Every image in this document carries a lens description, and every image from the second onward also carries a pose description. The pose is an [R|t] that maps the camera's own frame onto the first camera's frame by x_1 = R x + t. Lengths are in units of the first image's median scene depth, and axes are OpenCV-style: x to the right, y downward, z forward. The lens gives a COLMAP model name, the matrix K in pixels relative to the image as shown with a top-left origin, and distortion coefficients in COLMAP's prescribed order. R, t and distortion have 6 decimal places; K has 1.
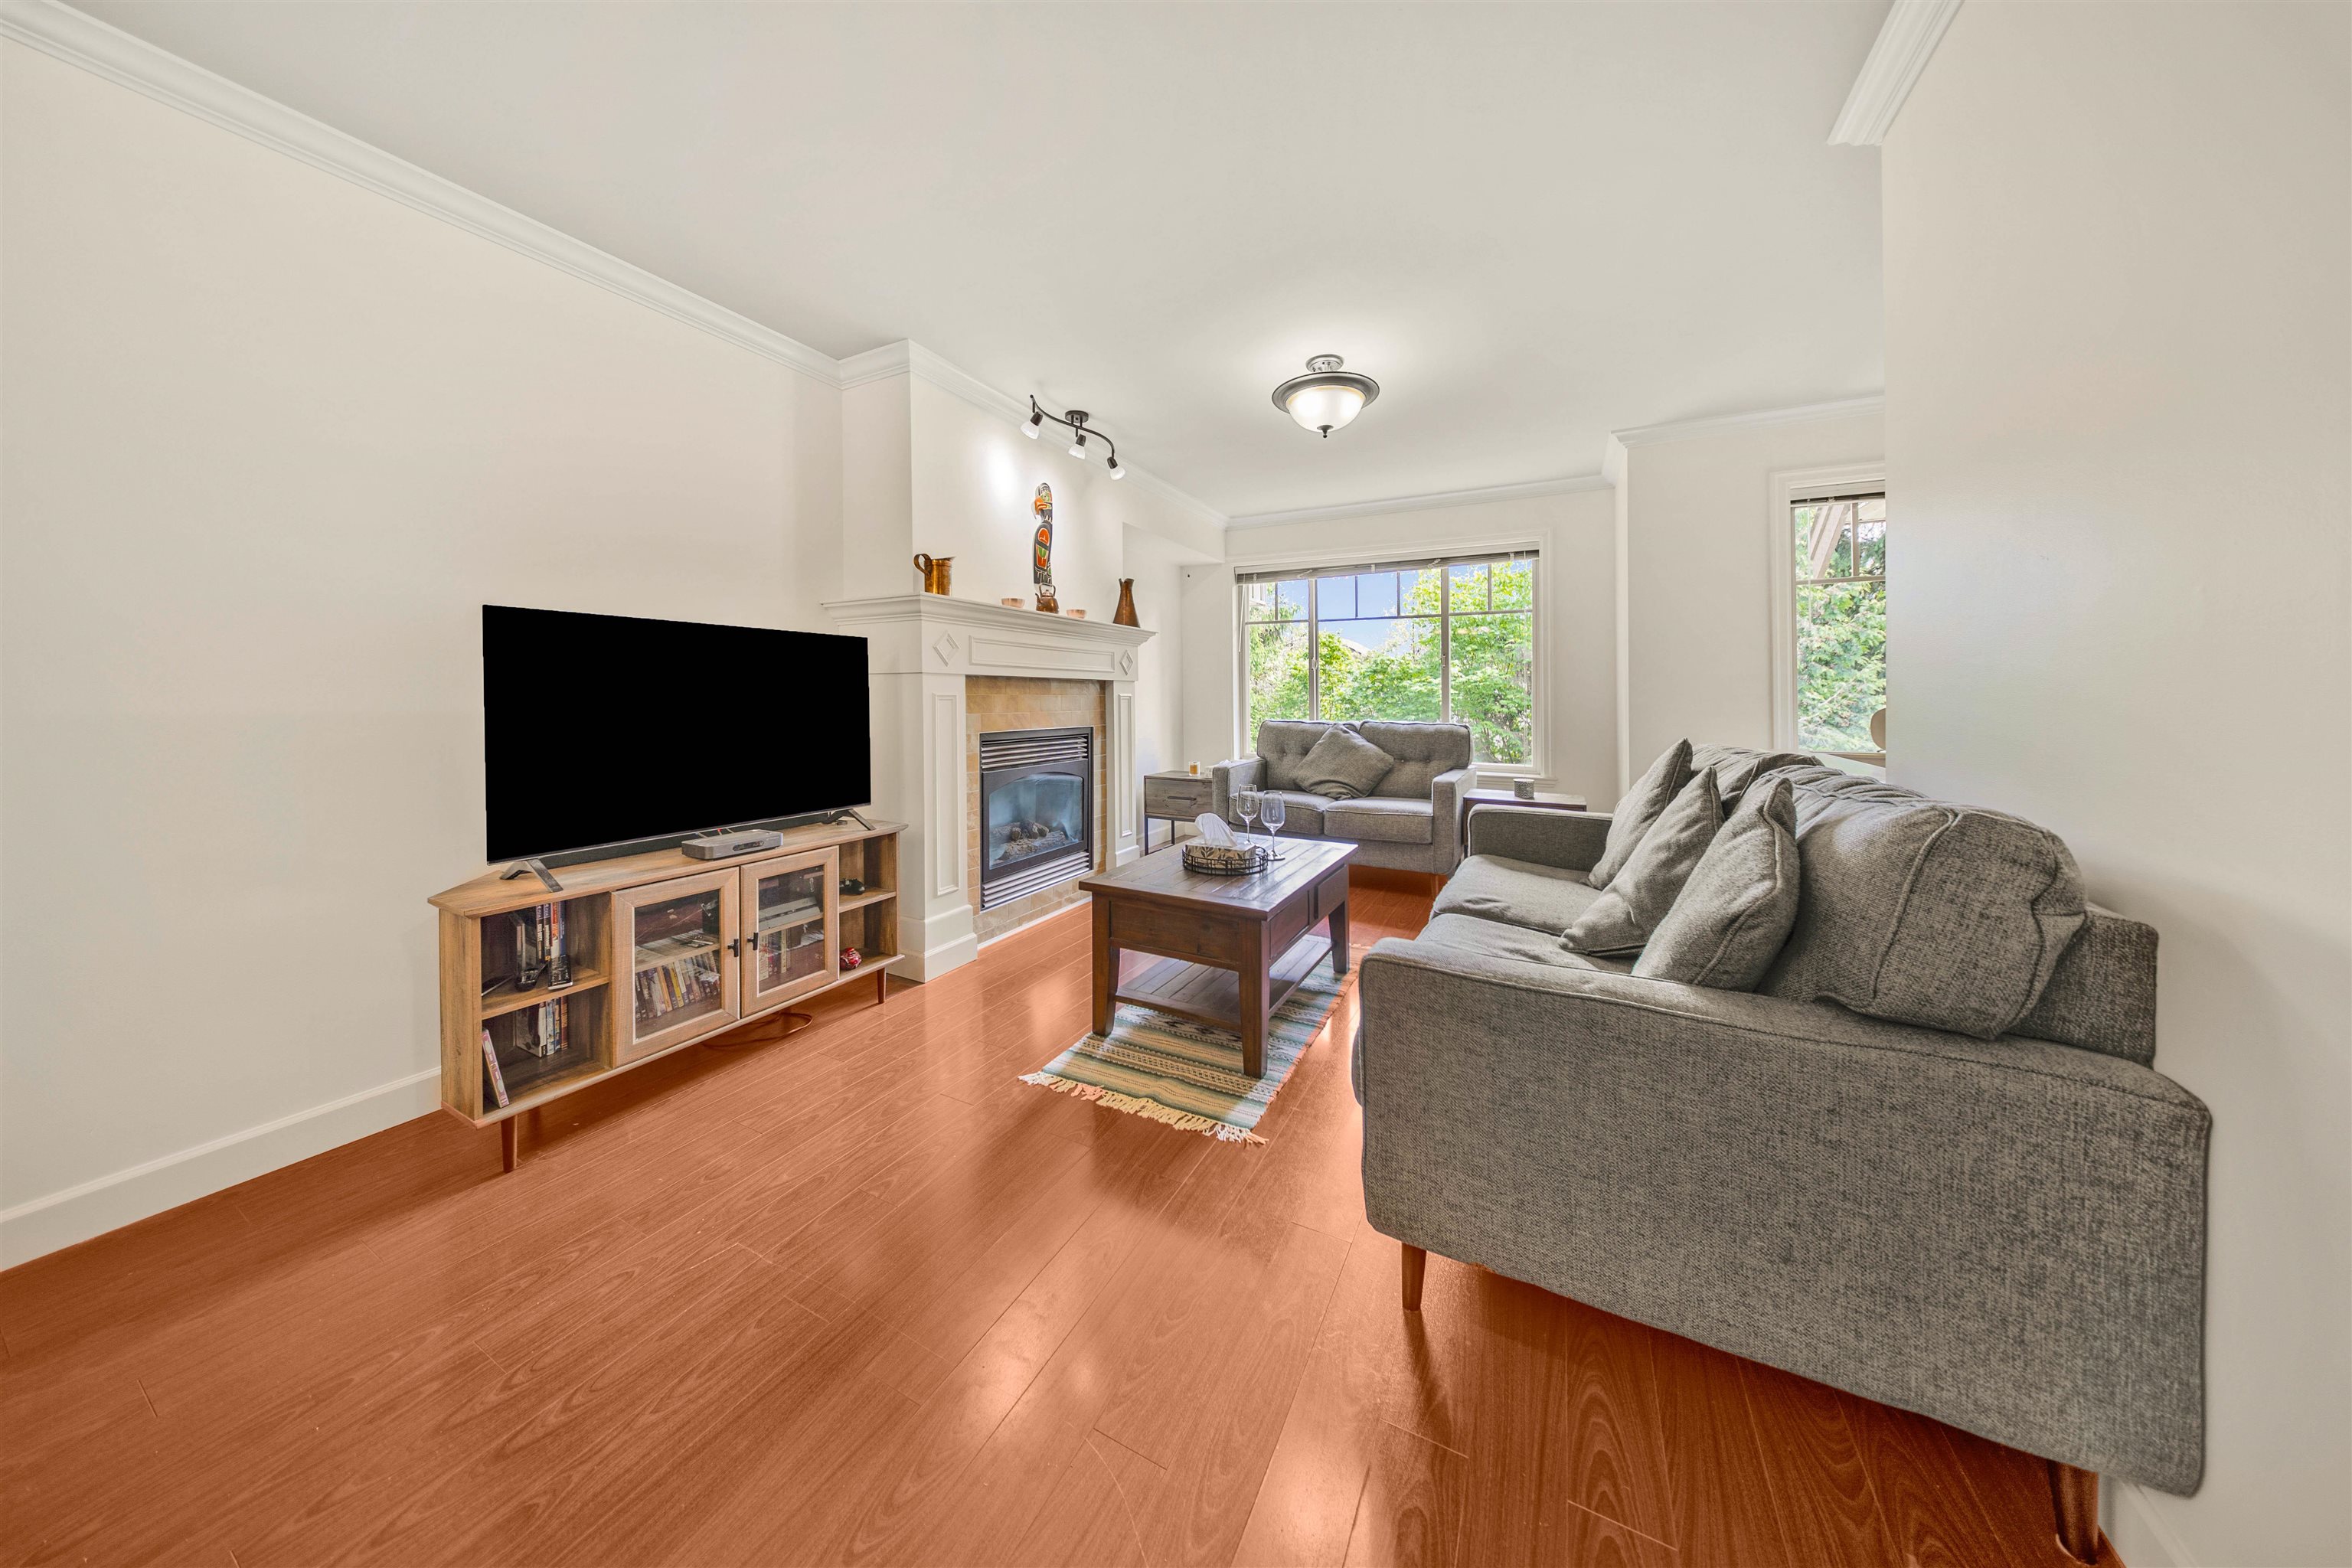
lens RADIAL K [[720.3, 0, 1171.1], [0, 720.3, 804.7], [0, 0, 1]] dist [-0.000178, -0.000049]
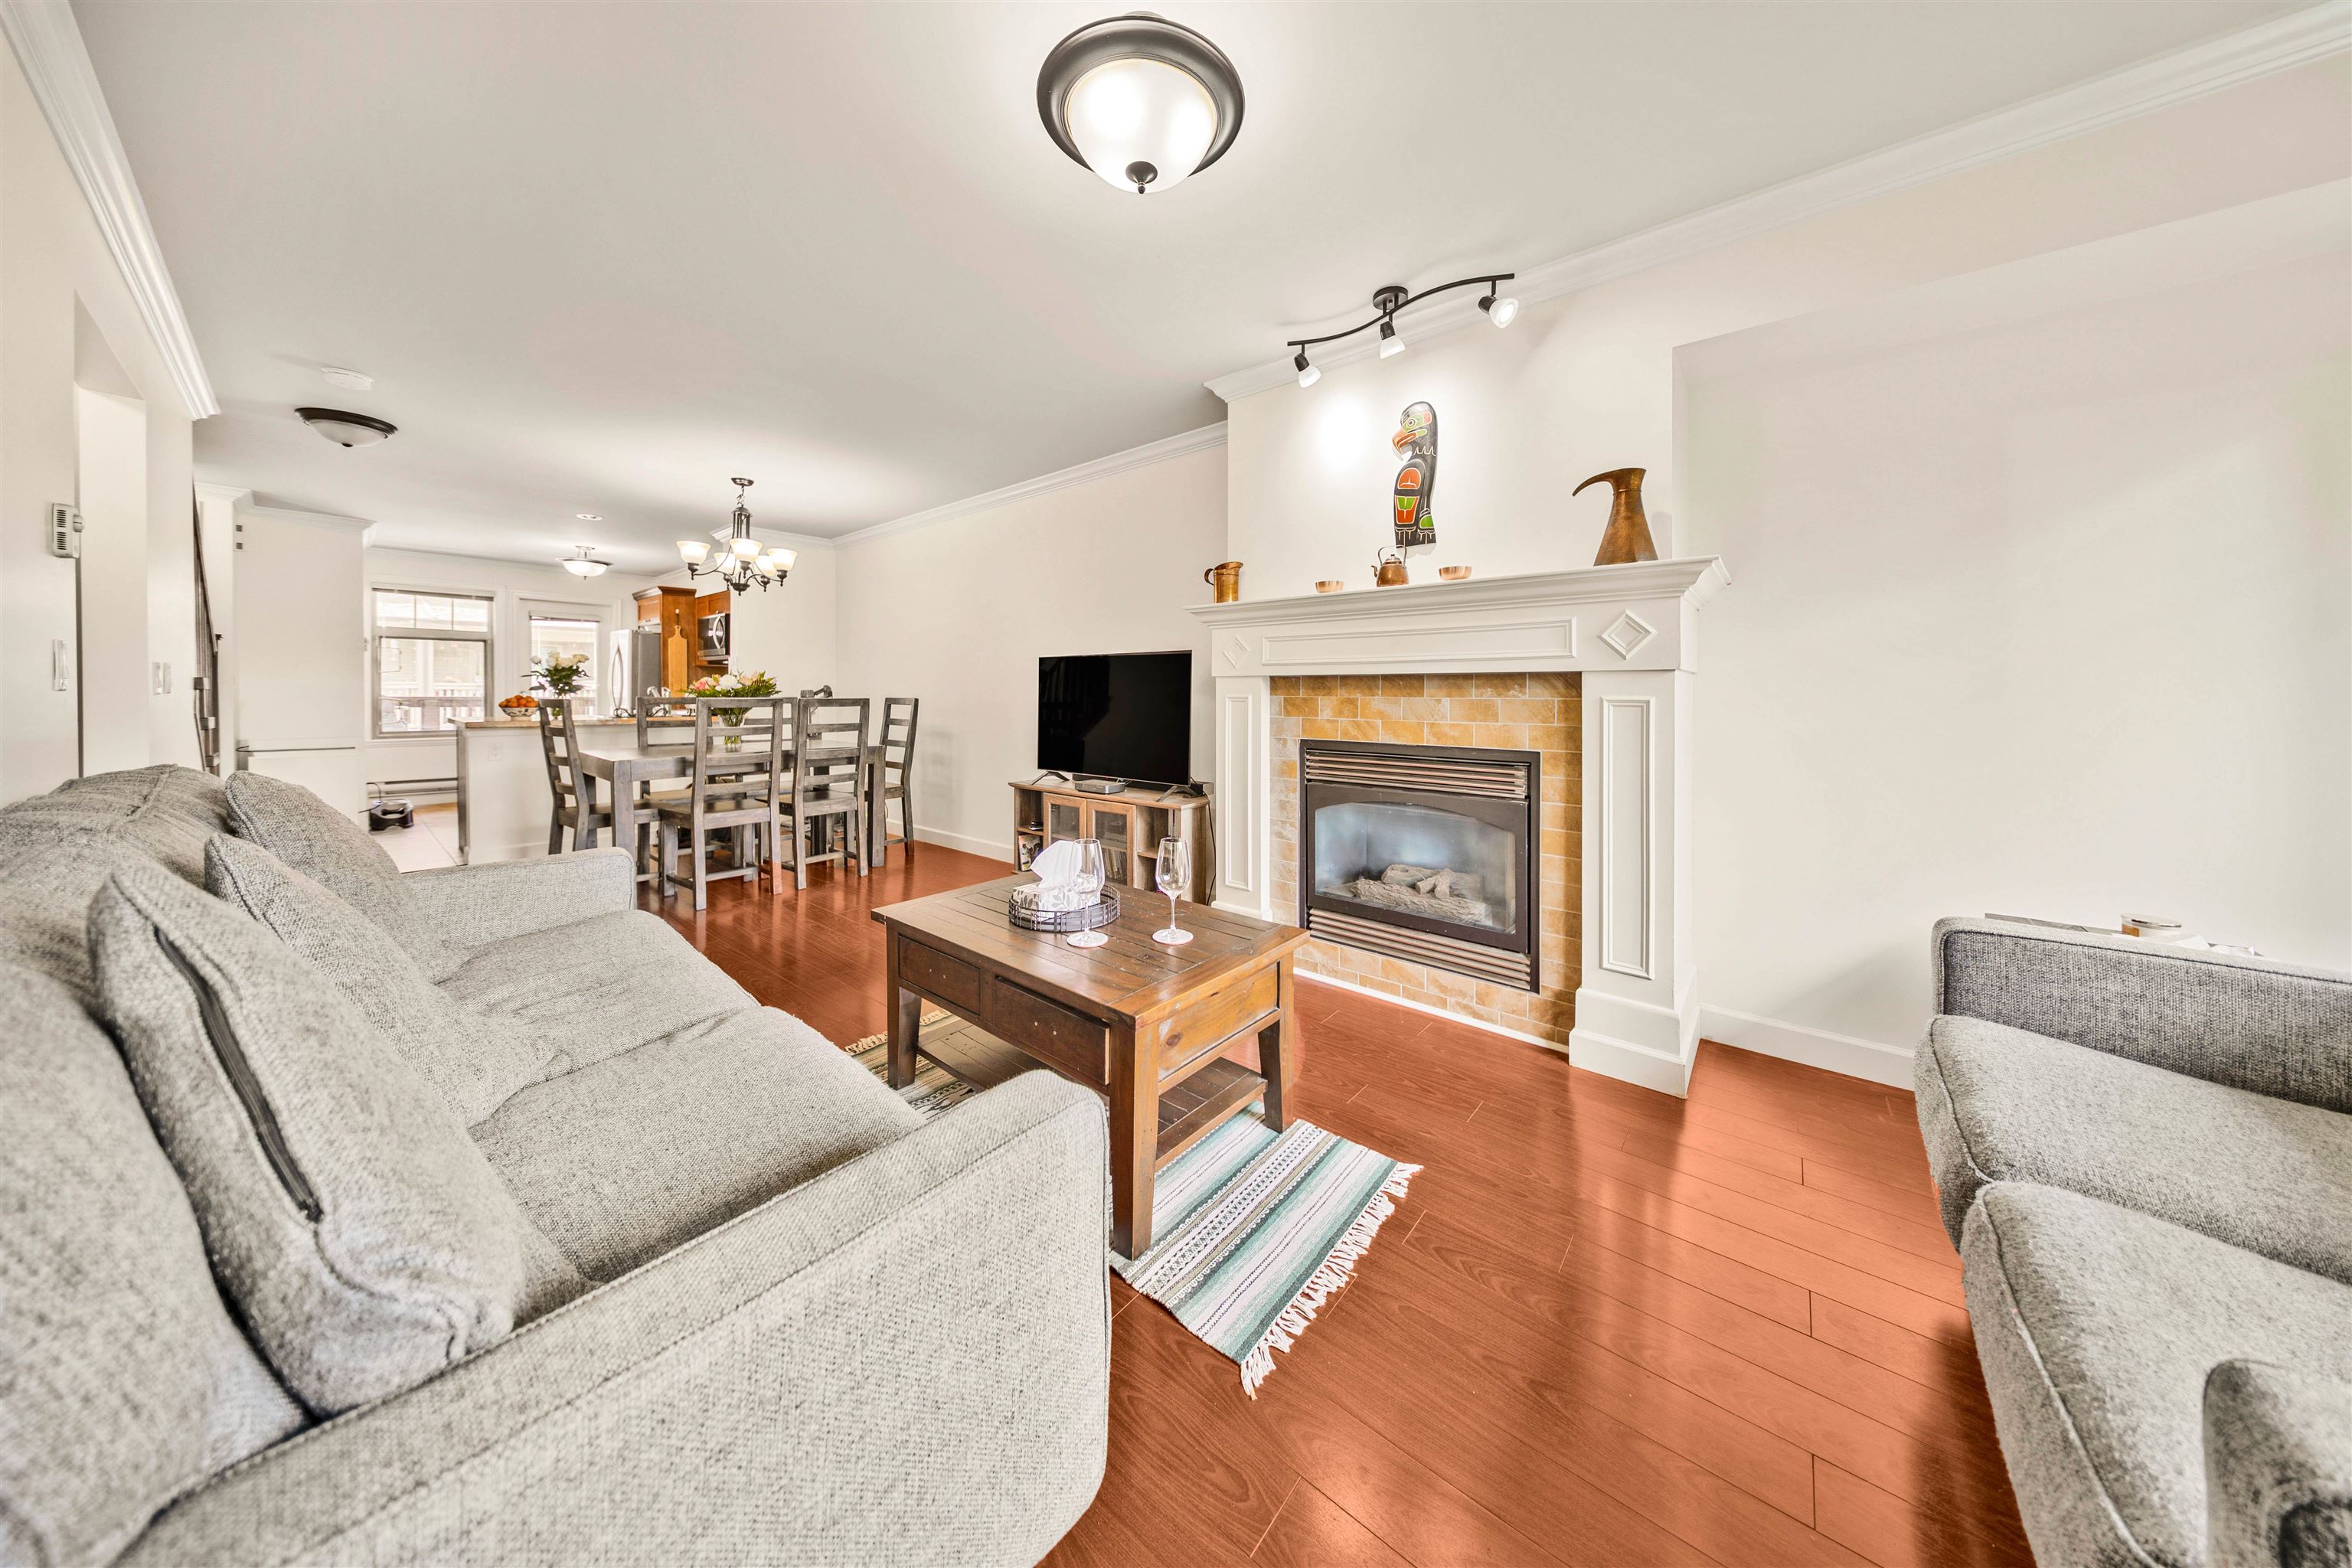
lens RADIAL K [[729.4, 0, 1176.0], [0, 729.4, 784.0], [0, 0, 1]] dist [-0.000659, -0.000111]
pose [[-0.213099, 0.112369, -0.970547, 0.818610], [-0.153198, 0.977234, 0.146781, -0.190613], [0.964945, 0.179965, -0.191033, 1.274374]]
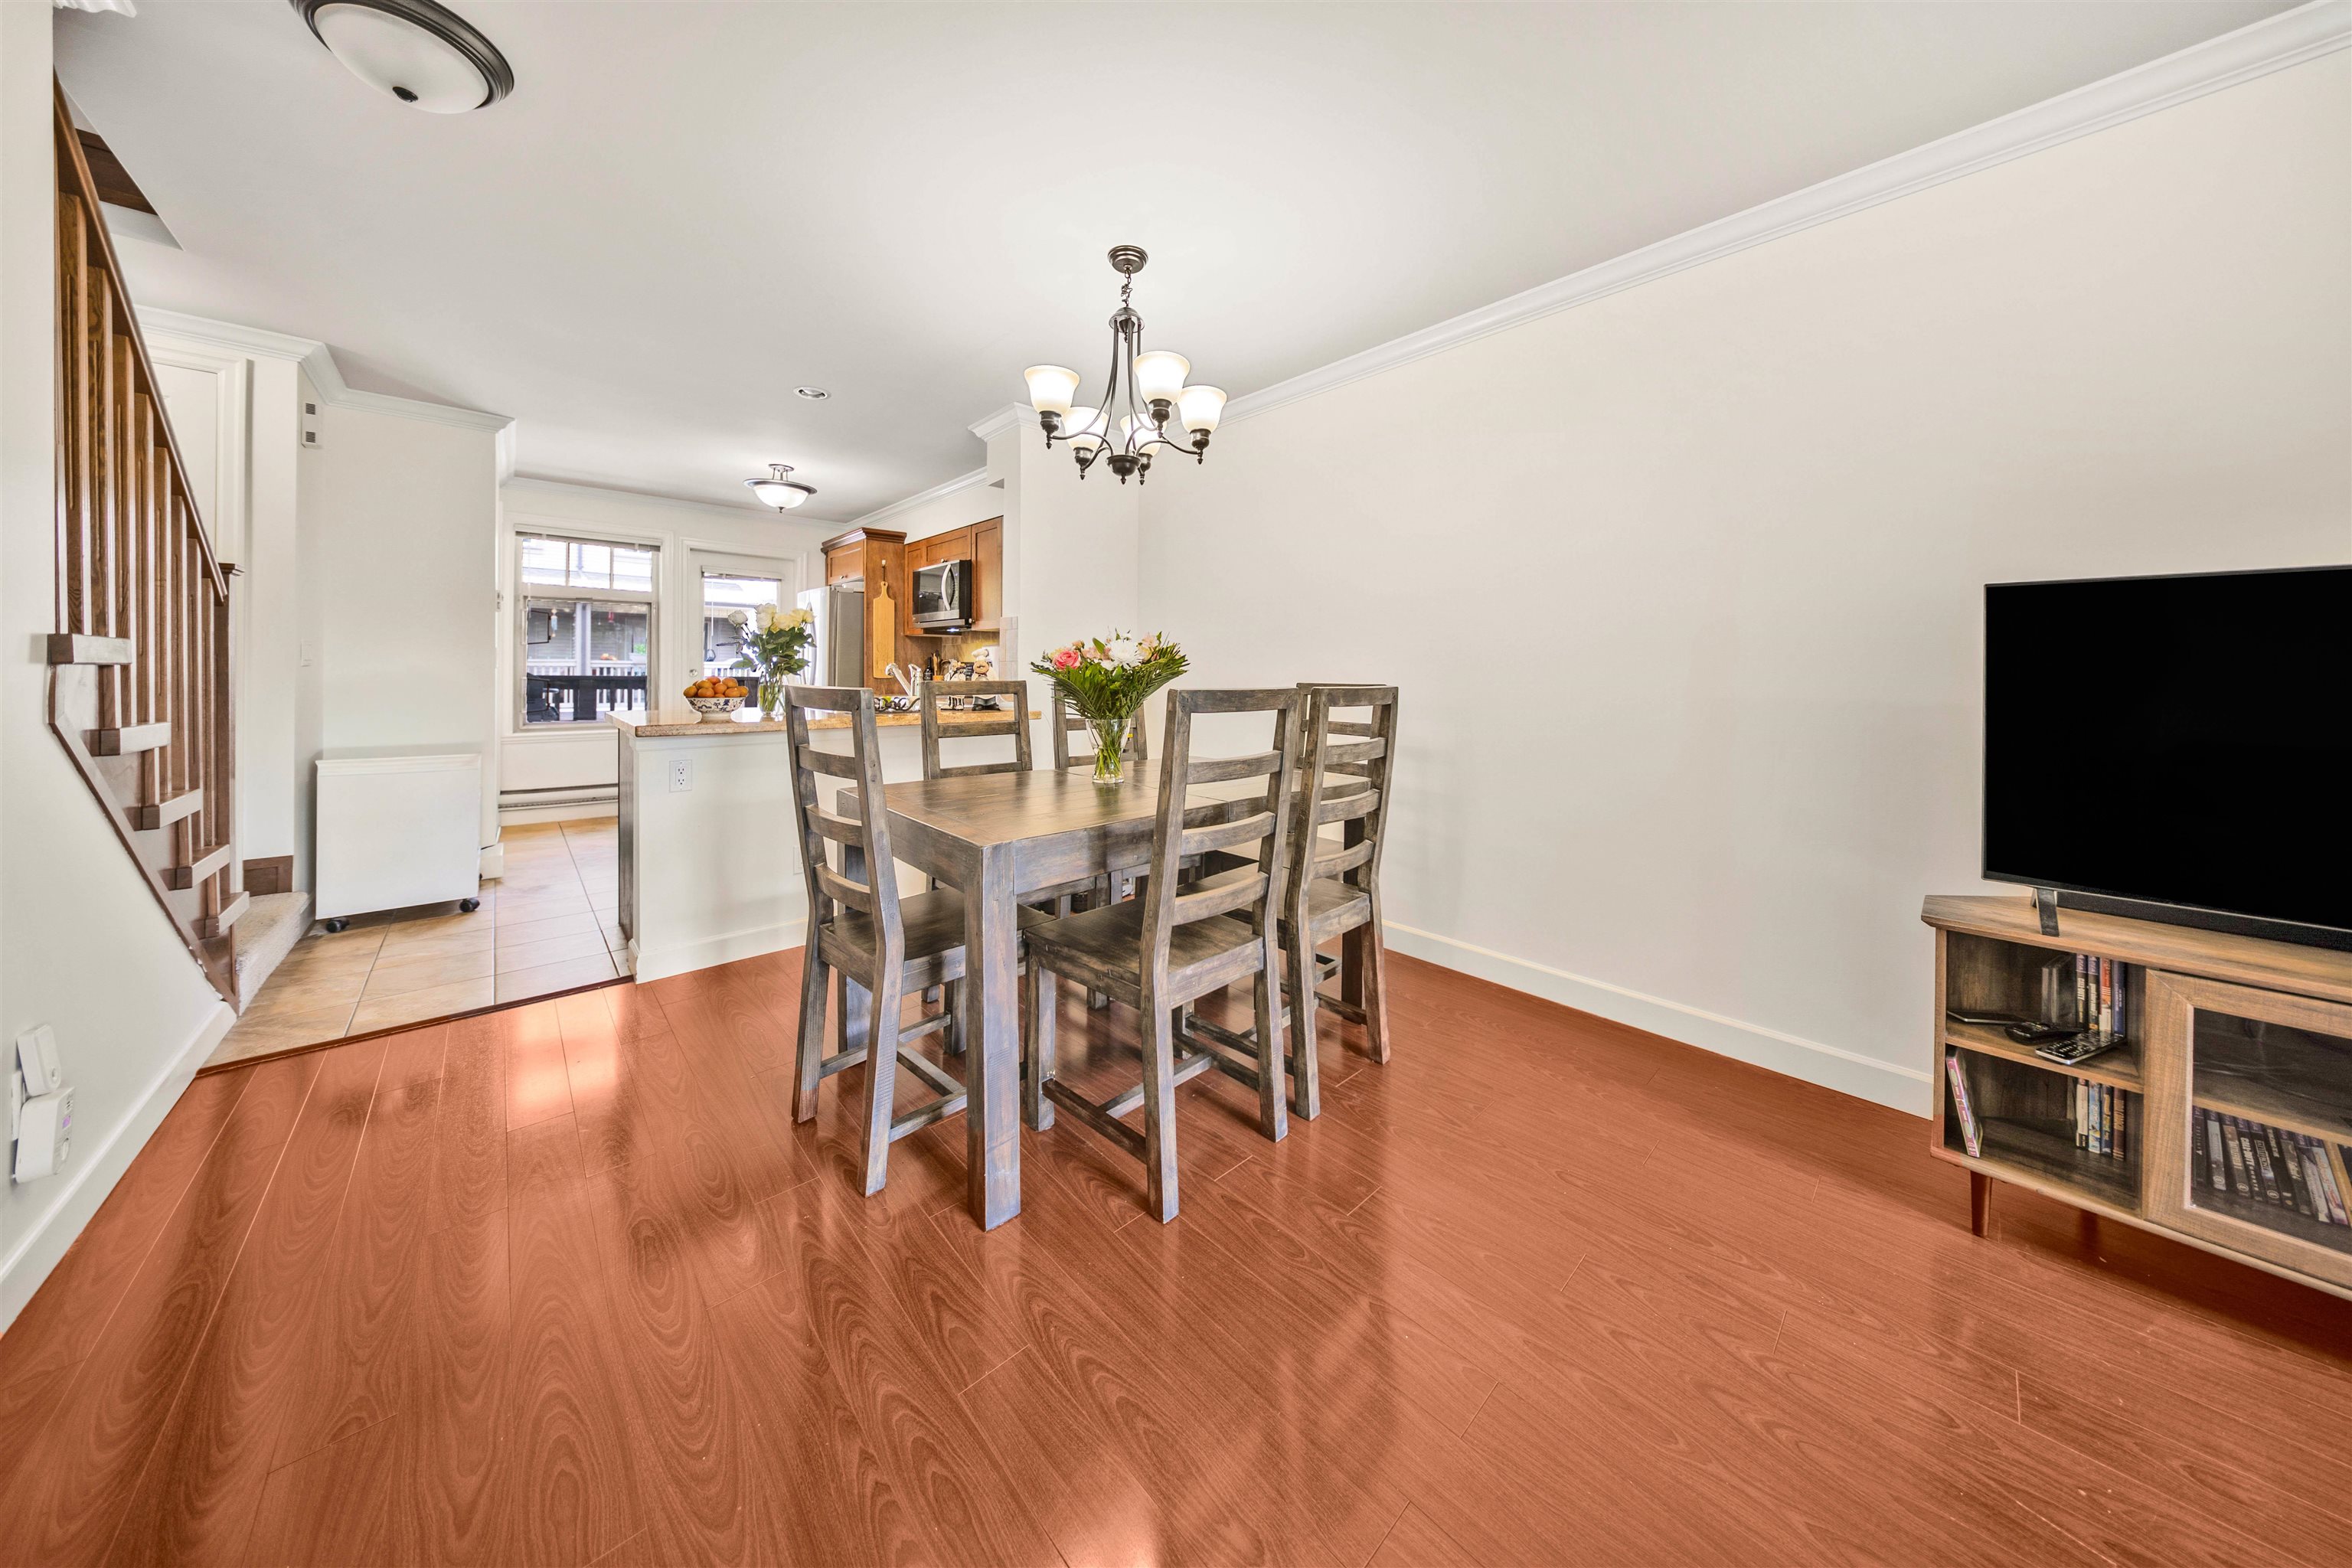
lens RADIAL K [[731.3, 0, 1178.9], [0, 731.3, 766.3], [0, 0, 1]] dist [-0.004080, -0.000175]
pose [[-0.326504, 0.111940, -0.938544, 0.113159], [-0.151365, 0.973955, 0.168821, -0.031001], [0.932997, 0.197183, -0.301057, 0.193850]]
